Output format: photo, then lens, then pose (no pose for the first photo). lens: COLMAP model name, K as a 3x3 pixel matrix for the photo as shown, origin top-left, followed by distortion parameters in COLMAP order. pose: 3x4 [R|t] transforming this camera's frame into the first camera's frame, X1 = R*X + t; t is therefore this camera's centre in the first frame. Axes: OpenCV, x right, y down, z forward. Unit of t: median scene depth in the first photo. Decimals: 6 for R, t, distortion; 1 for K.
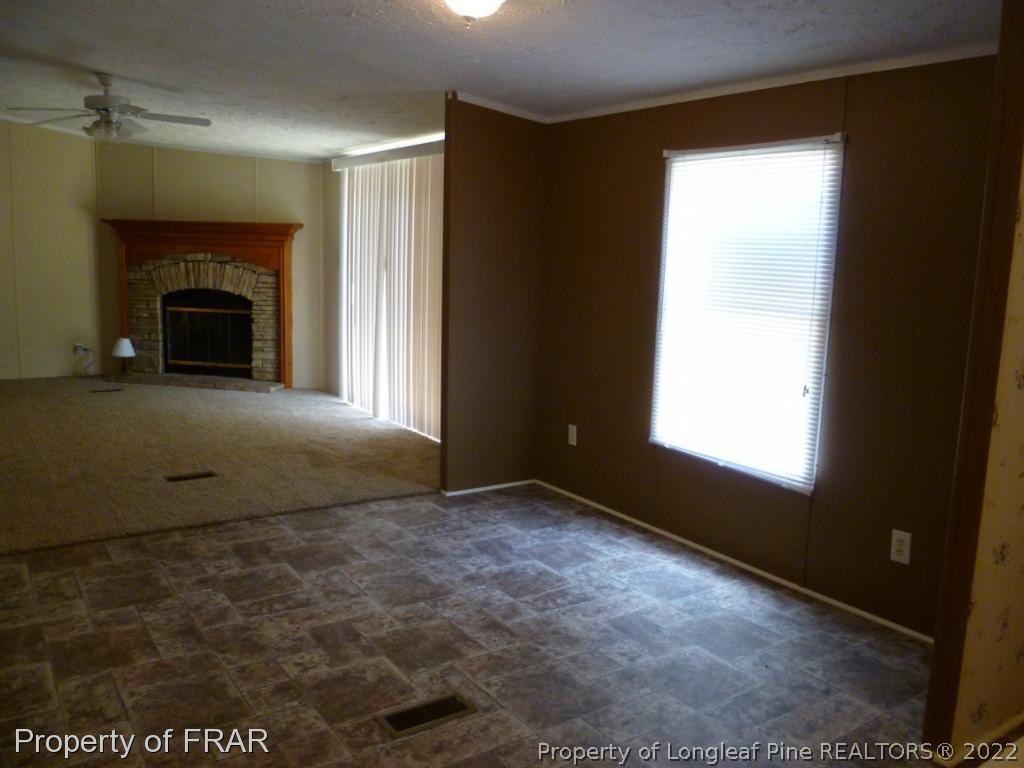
lens RADIAL K [[829.1, 0, 516.8], [0, 829.1, 385.3], [0, 0, 1]] dist [-0.097758, 0.029168]
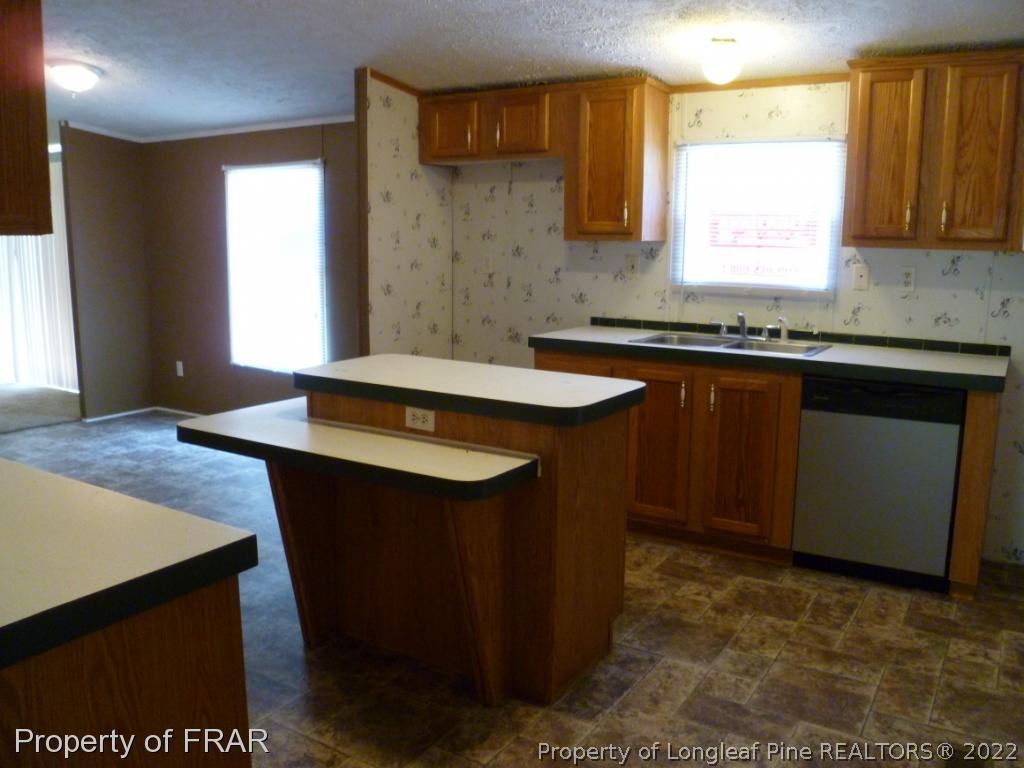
lens RADIAL K [[829.1, 0, 505.8], [0, 829.1, 392.0], [0, 0, 1]] dist [-0.097758, 0.029168]
pose [[0.918073, -0.091195, 0.385779, 0.025574], [0.079563, 0.995766, 0.046048, 0.054660], [-0.388344, -0.011582, 0.921442, -0.323063]]
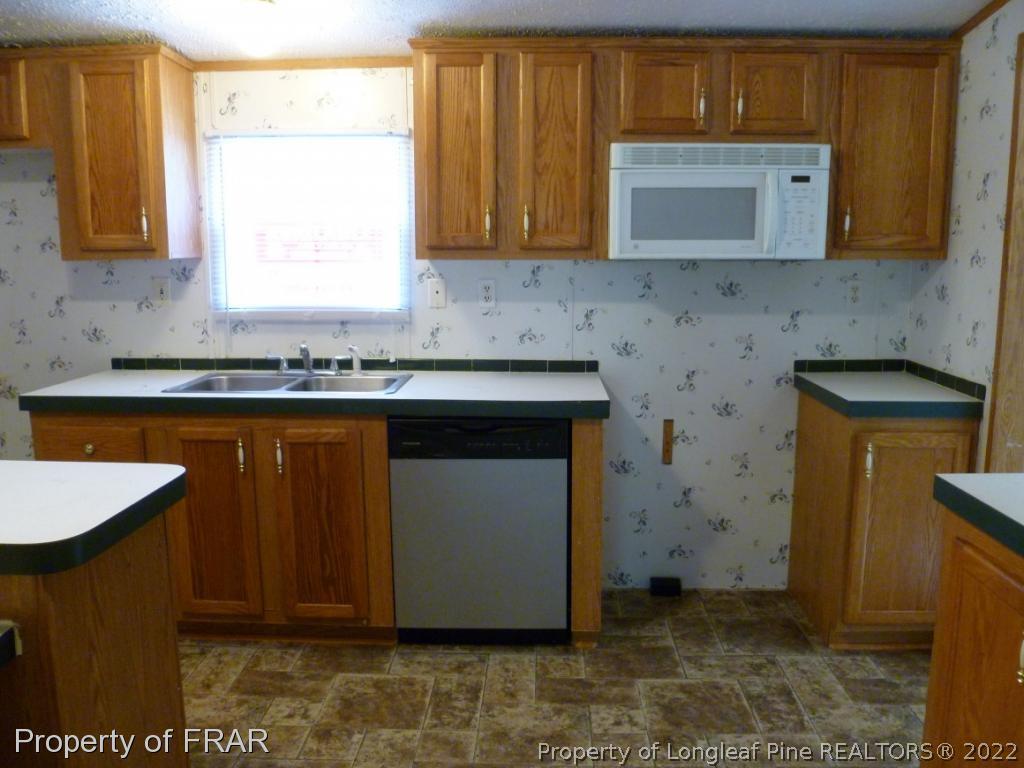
lens RADIAL K [[829.1, 0, 490.2], [0, 829.1, 388.6], [0, 0, 1]] dist [-0.097758, 0.029168]
pose [[0.603242, -0.156009, 0.782151, 0.094453], [0.143295, 0.985924, 0.086137, 0.039610], [-0.784580, 0.060117, 0.617106, -0.230651]]
